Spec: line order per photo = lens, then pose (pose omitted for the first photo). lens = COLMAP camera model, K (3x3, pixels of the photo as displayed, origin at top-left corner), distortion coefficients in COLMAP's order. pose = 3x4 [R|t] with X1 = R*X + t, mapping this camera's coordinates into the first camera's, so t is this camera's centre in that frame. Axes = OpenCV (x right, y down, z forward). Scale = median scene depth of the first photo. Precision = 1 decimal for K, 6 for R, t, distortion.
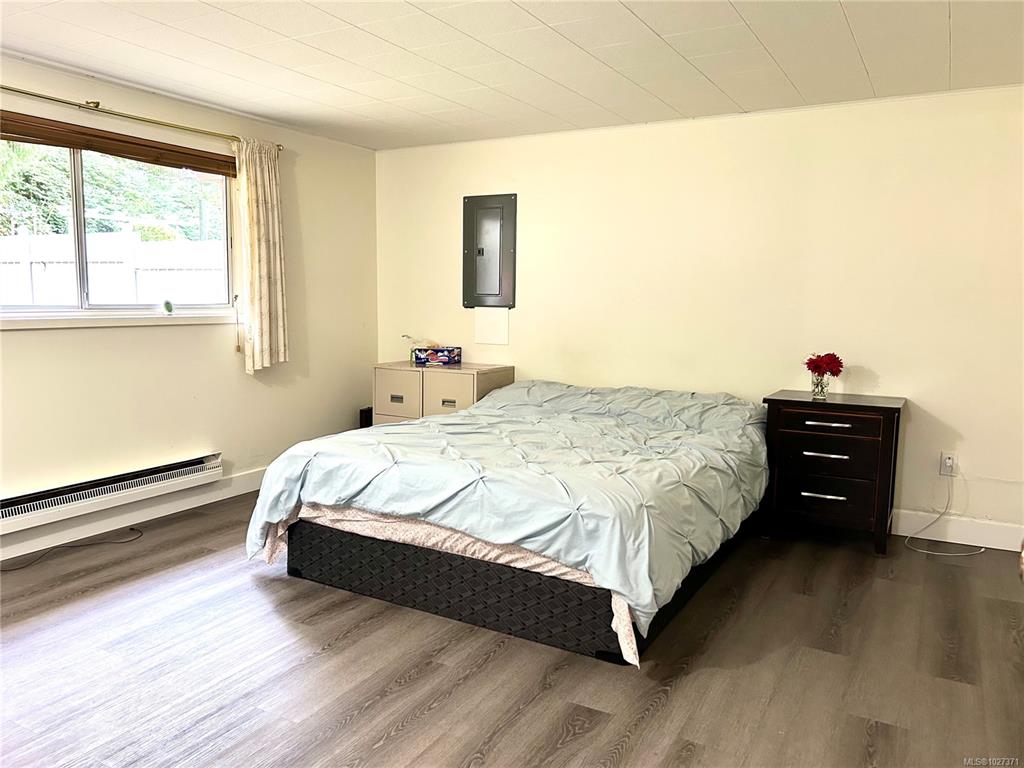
lens RADIAL K [[775.0, 0, 512.3], [0, 775.0, 385.0], [0, 0, 1]] dist [0.053118, -0.061406]
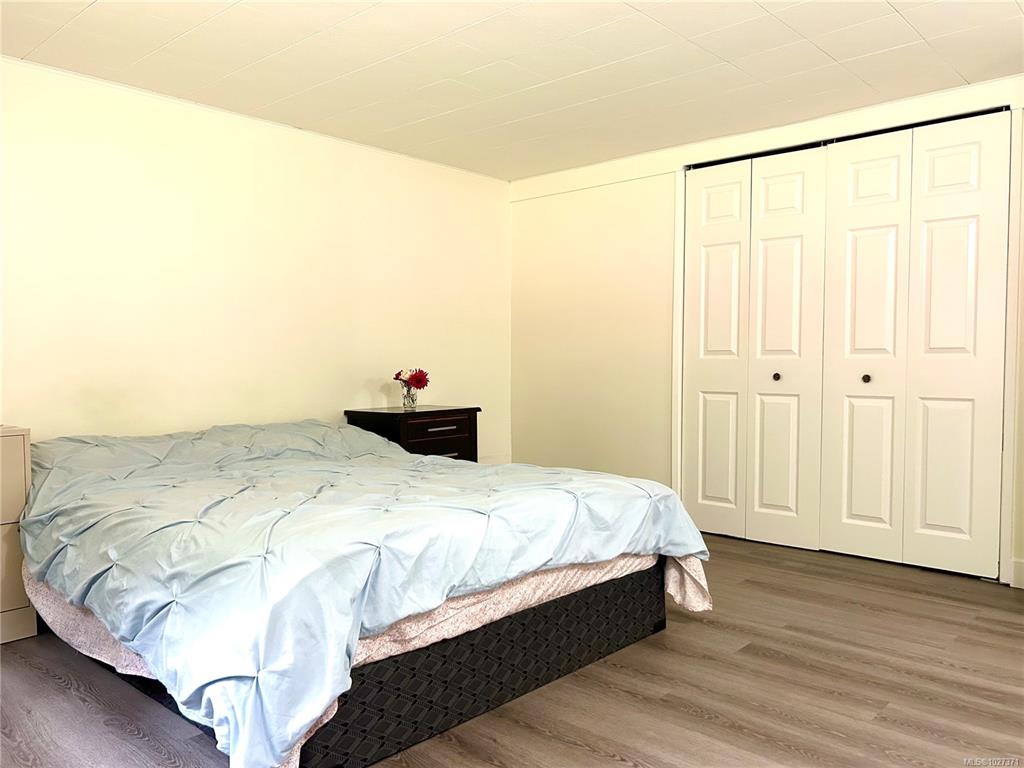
lens RADIAL K [[775.0, 0, 510.3], [0, 775.0, 380.5], [0, 0, 1]] dist [0.053118, -0.061406]
pose [[0.220082, -0.040593, 0.974636, -0.754745], [0.115228, 0.993220, 0.015347, -0.028760], [-0.968652, 0.108928, 0.223268, 0.706844]]
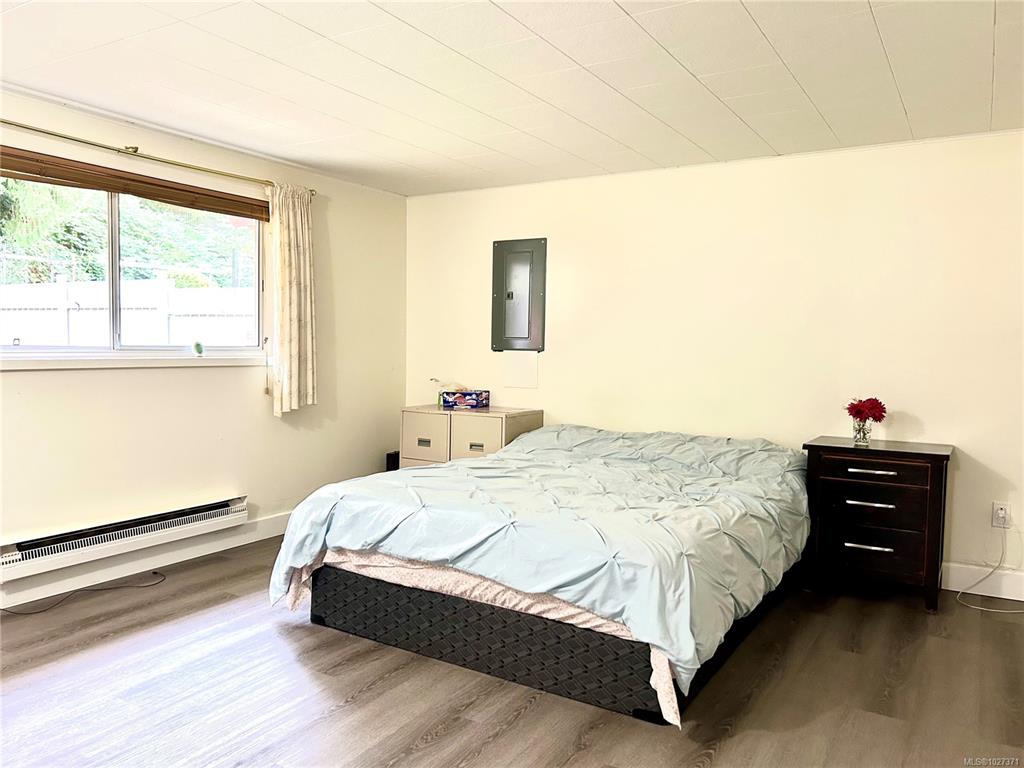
lens RADIAL K [[775.0, 0, 512.3], [0, 775.0, 388.7], [0, 0, 1]] dist [0.053118, -0.061406]
pose [[0.999461, 0.005301, -0.032406, -0.007766], [-0.007138, 0.998359, -0.056821, 0.006502], [0.032051, 0.057022, 0.997858, 0.022927]]
